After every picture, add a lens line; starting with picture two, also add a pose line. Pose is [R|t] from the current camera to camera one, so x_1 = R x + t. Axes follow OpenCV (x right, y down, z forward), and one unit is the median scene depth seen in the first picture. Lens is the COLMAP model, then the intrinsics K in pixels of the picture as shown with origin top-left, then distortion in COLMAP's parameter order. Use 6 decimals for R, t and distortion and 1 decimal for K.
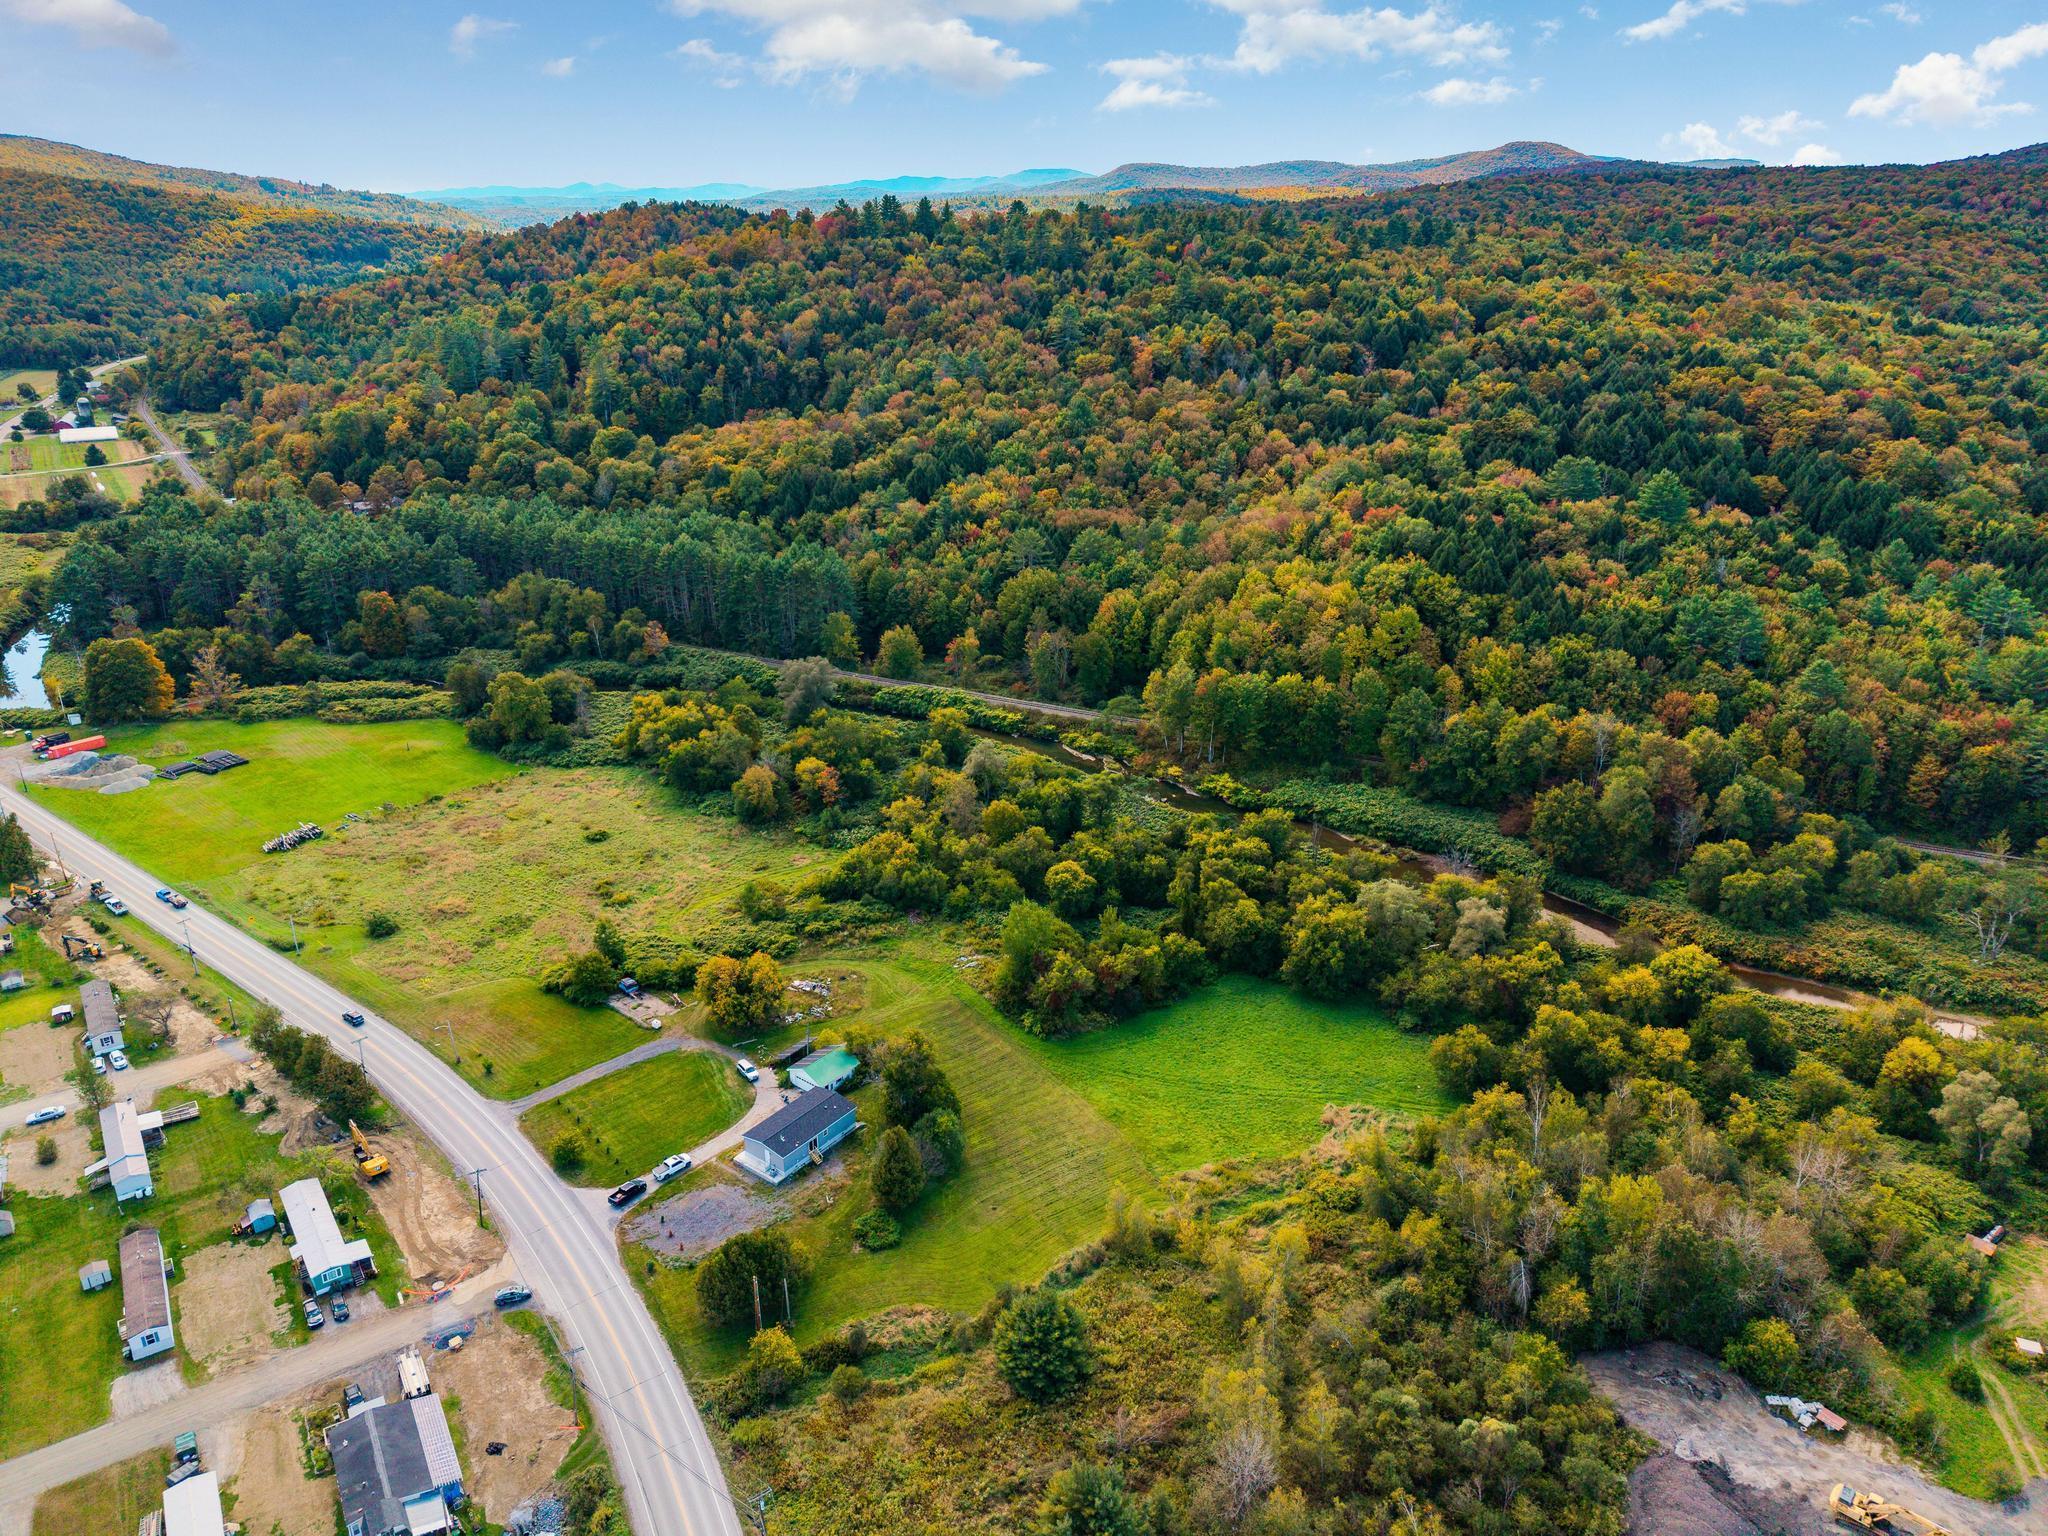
lens RADIAL K [[1374.6, 0, 1020.3], [0, 1374.6, 772.0], [0, 0, 1]] dist [0.026791, -0.028398]
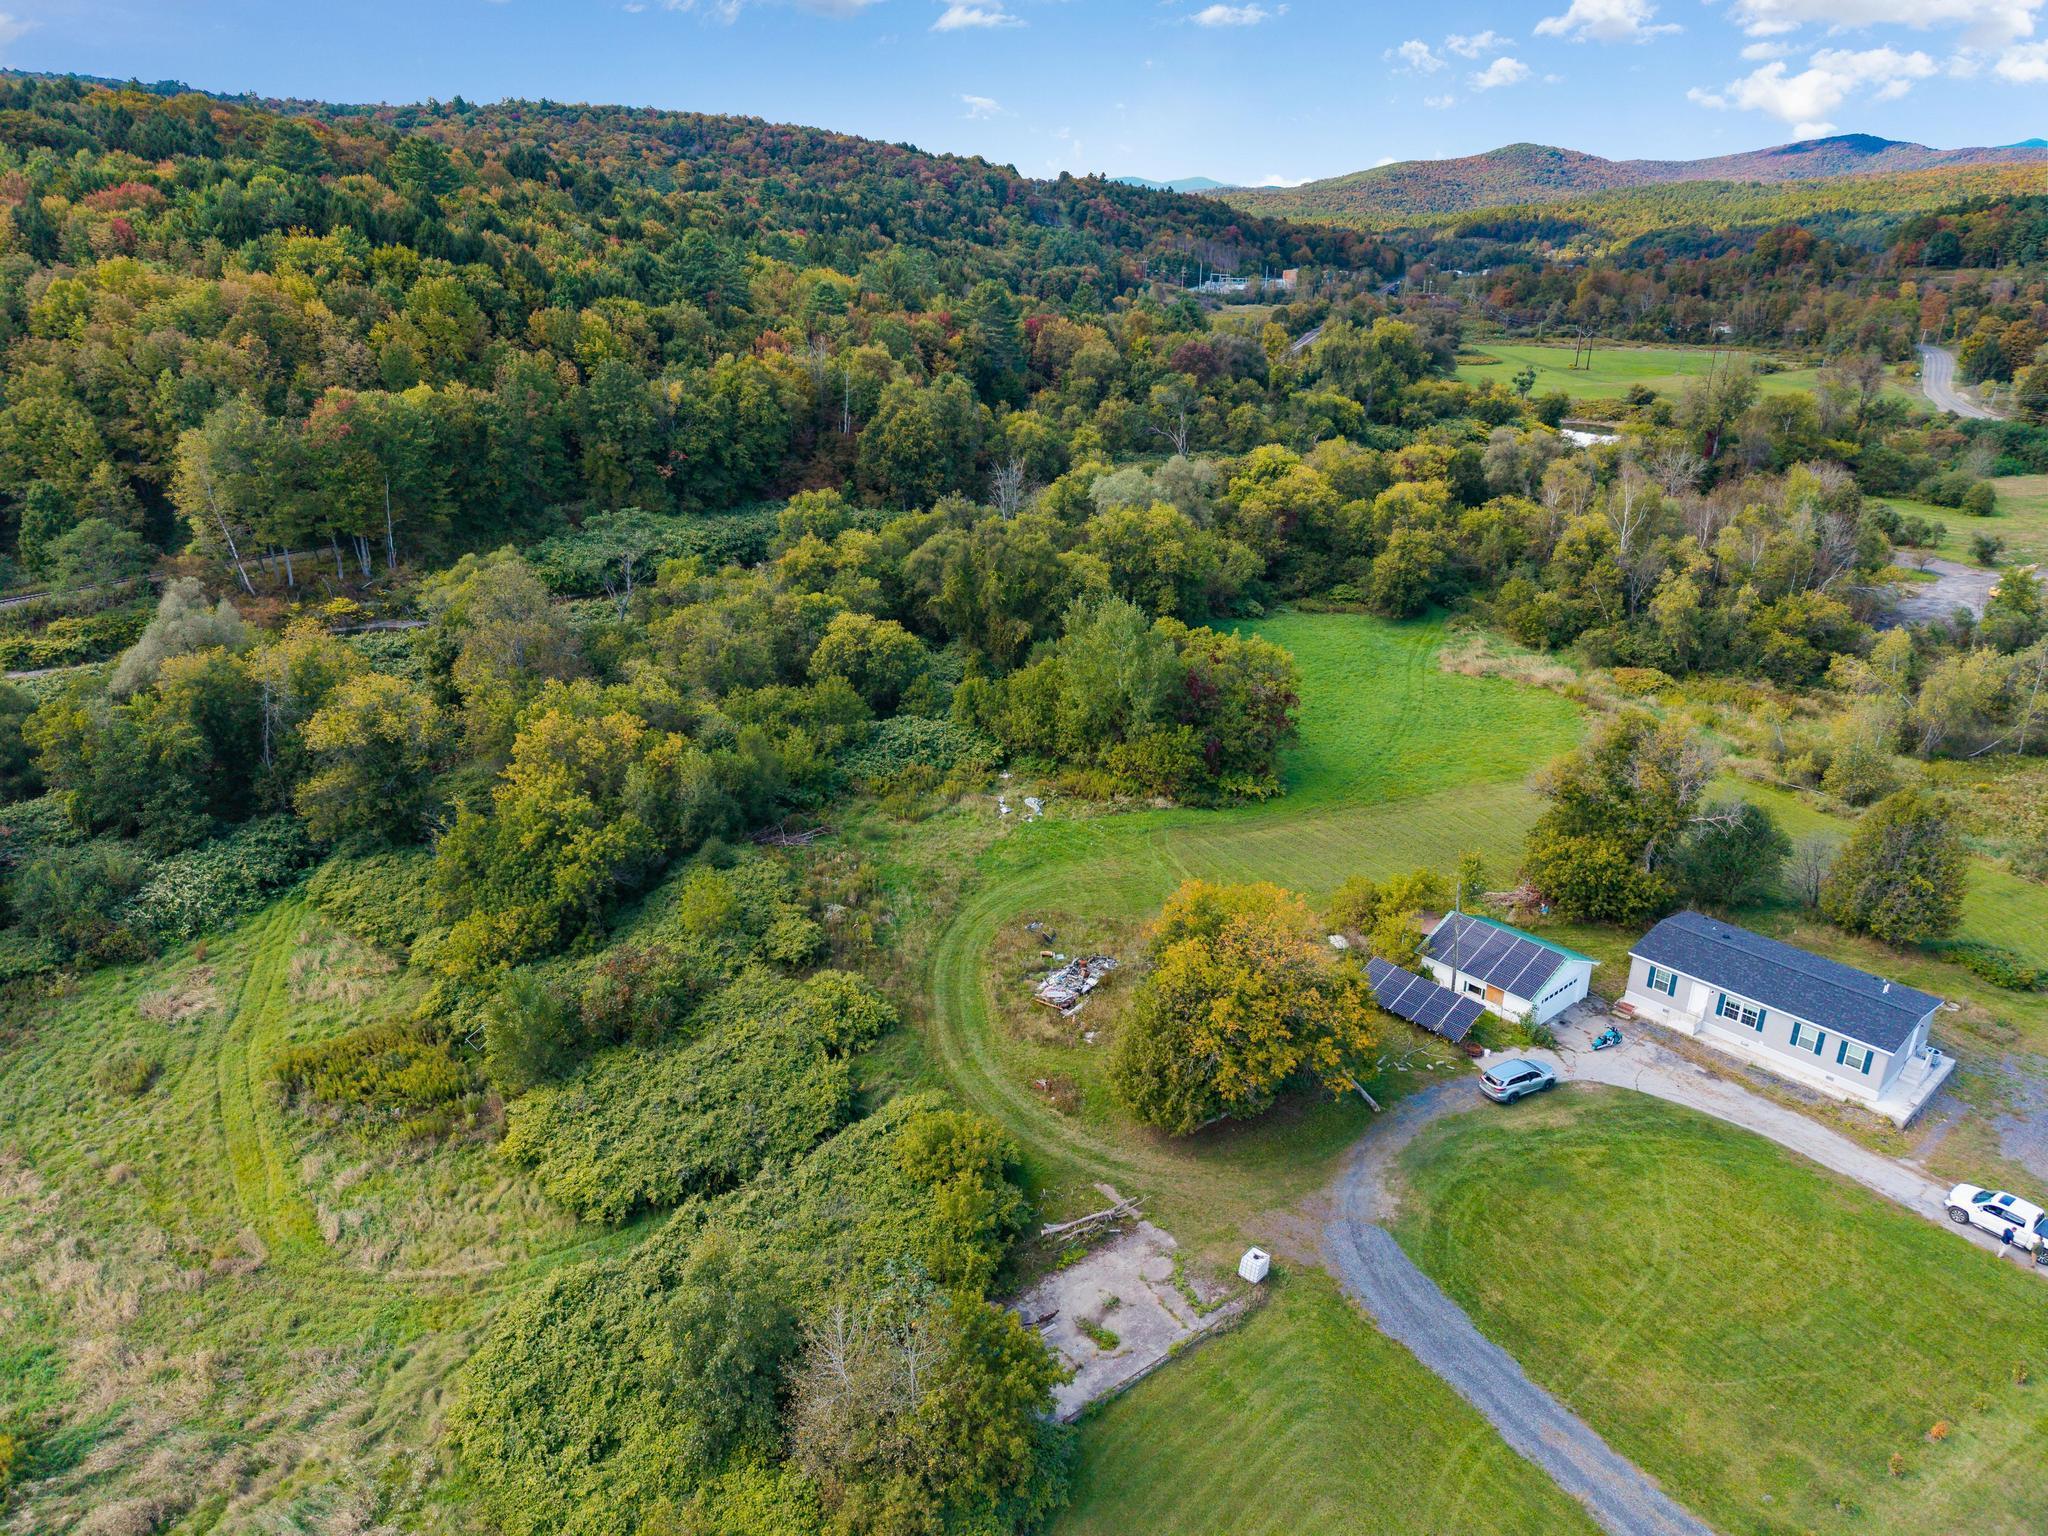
lens RADIAL K [[1374.6, 0, 1022.3], [0, 1374.6, 758.6], [0, 0, 1]] dist [0.026791, -0.028398]
pose [[0.188184, -0.355388, 0.915580, -0.319458], [0.353522, 0.894259, 0.274451, -0.000893], [-0.916302, 0.272031, 0.293923, 0.607744]]
